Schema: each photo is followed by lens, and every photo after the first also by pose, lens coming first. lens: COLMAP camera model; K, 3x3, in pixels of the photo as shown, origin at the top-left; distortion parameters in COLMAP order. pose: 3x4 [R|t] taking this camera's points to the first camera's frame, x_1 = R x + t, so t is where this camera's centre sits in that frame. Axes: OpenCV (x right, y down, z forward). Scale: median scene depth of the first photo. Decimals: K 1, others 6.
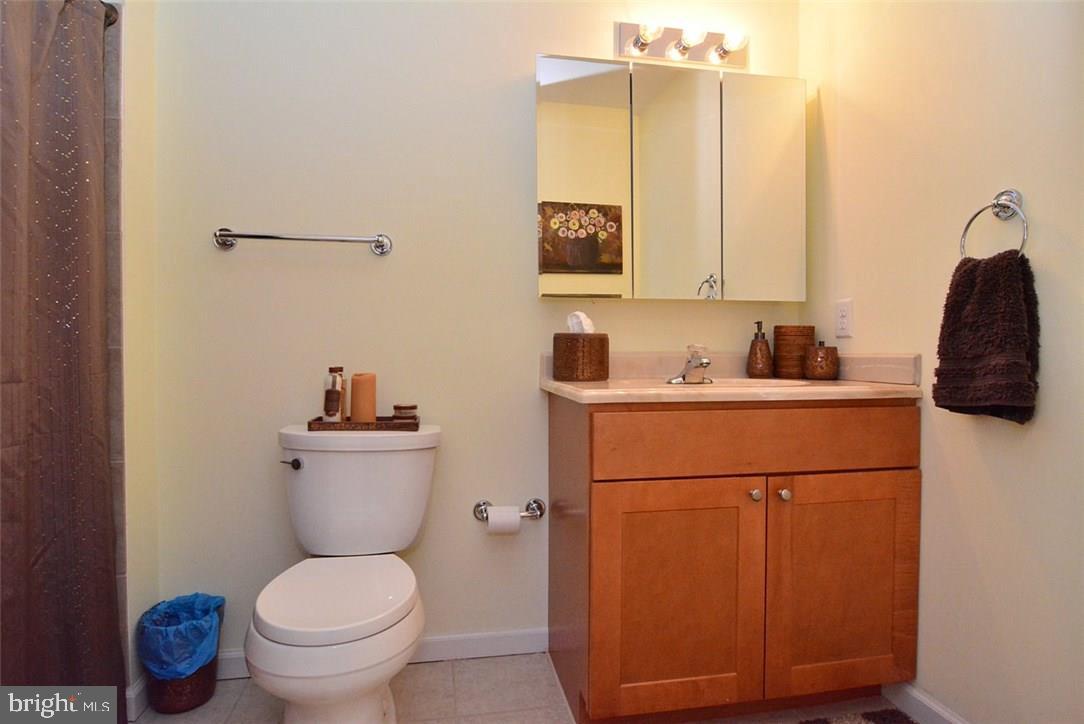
lens RADIAL K [[597.4, 0, 538.4], [0, 597.4, 356.4], [0, 0, 1]] dist [-0.015862, 0.000365]
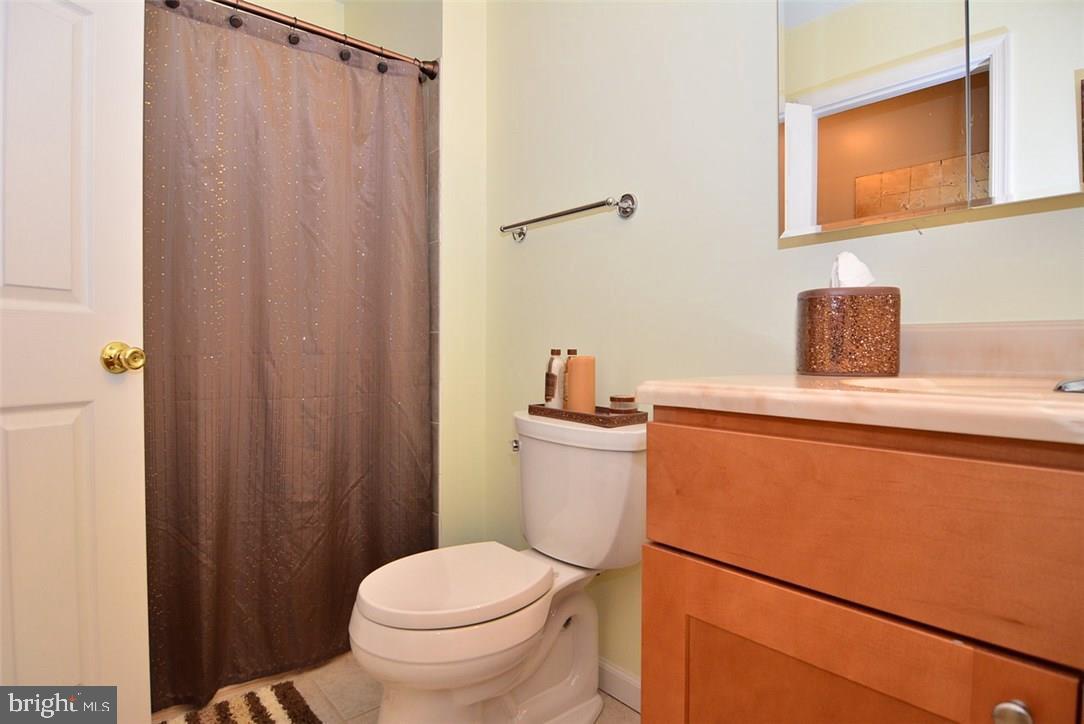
lens RADIAL K [[597.4, 0, 539.3], [0, 597.4, 362.5], [0, 0, 1]] dist [-0.015862, 0.000365]
pose [[0.480319, 0.018258, -0.876904, 0.441379], [-0.007724, 0.999833, 0.016587, 0.023083], [0.877060, -0.001194, 0.480380, 0.514168]]
